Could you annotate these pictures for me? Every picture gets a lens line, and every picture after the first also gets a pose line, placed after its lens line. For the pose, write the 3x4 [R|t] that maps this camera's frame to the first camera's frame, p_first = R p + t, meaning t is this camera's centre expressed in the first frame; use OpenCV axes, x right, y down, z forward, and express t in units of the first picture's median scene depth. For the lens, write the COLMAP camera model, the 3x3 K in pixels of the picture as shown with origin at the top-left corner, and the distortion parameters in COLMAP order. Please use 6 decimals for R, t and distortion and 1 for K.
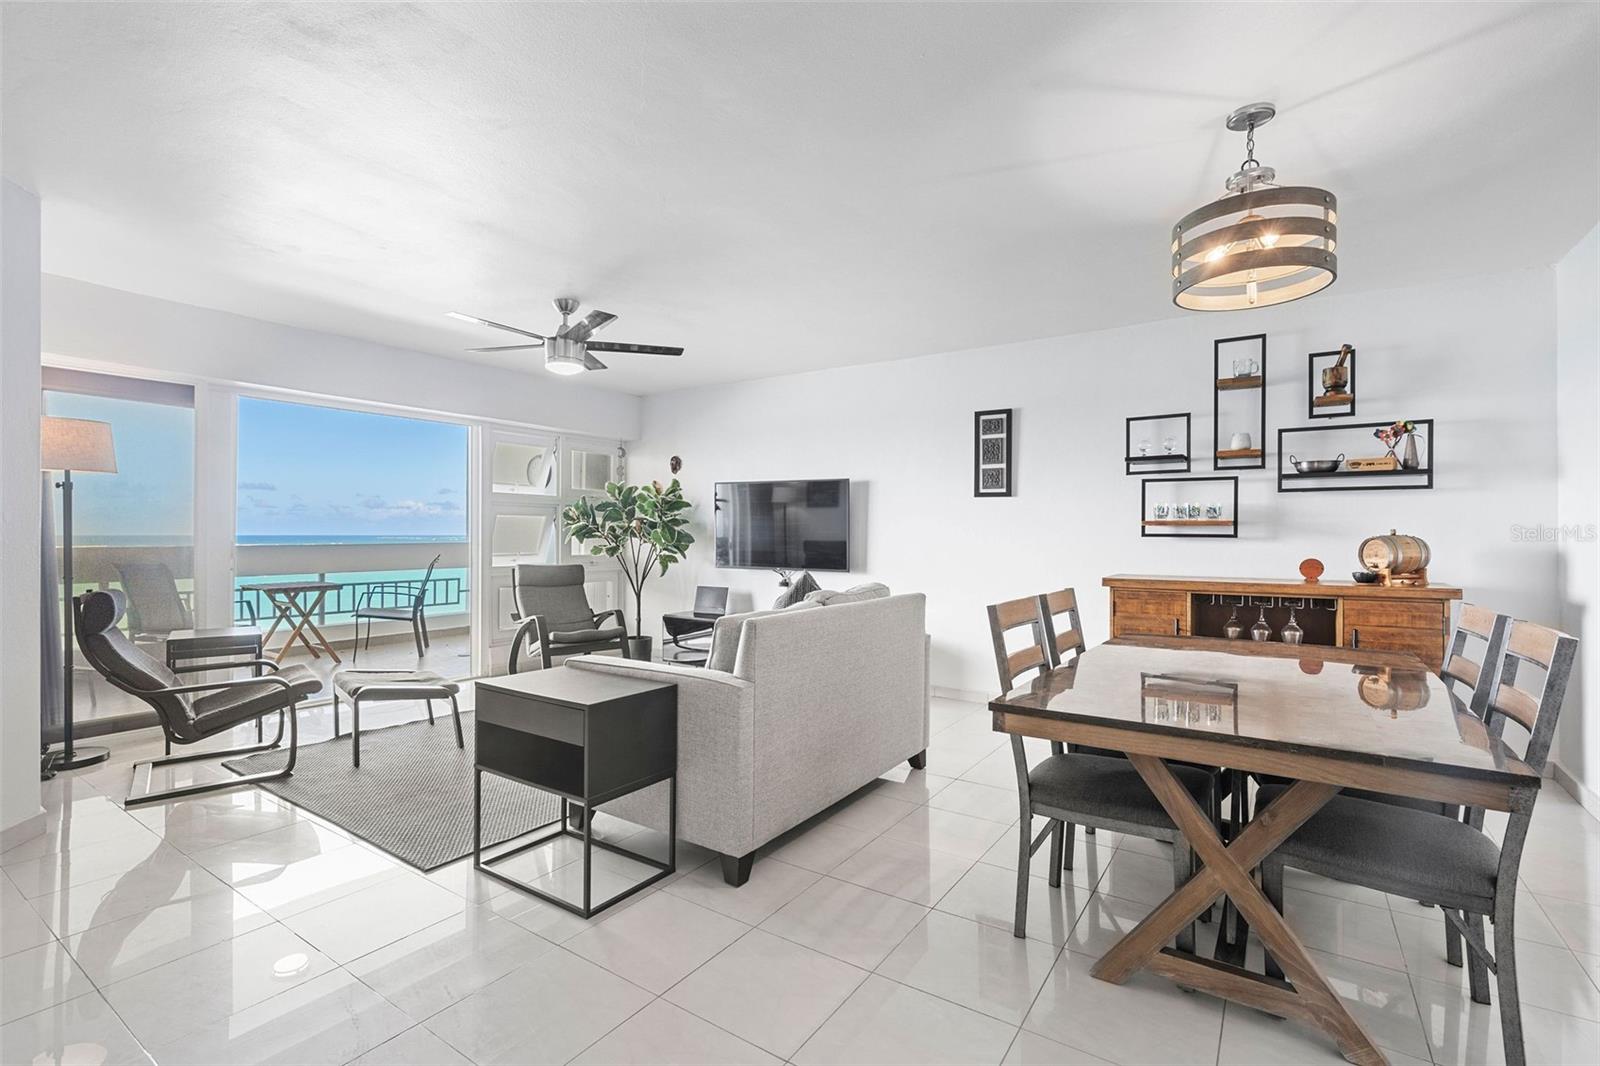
lens RADIAL K [[758.1, 0, 817.4], [0, 758.1, 529.9], [0, 0, 1]] dist [0.008412, 0.000012]
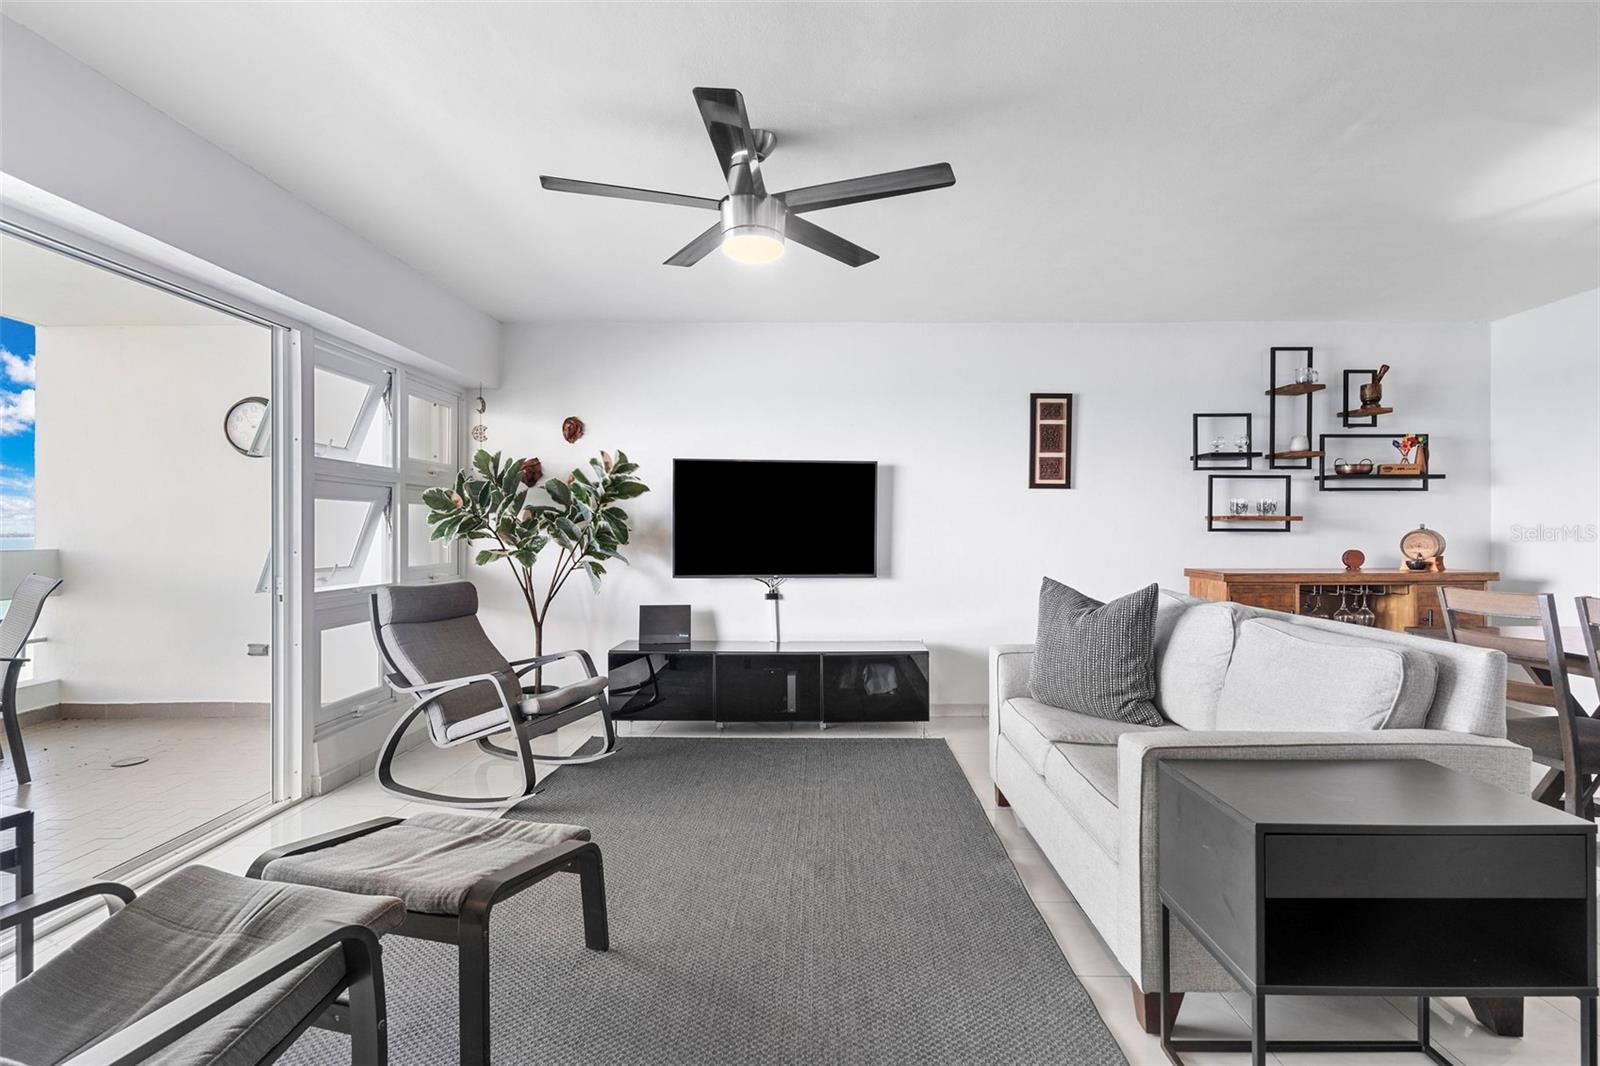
lens RADIAL K [[758.1, 0, 799.6], [0, 758.1, 522.2], [0, 0, 1]] dist [0.008412, 0.000012]
pose [[0.825009, 0.001370, 0.565117, -0.618276], [0.000163, 0.999996, -0.002662, -0.000689], [-0.565119, 0.002288, 0.825006, 0.481424]]
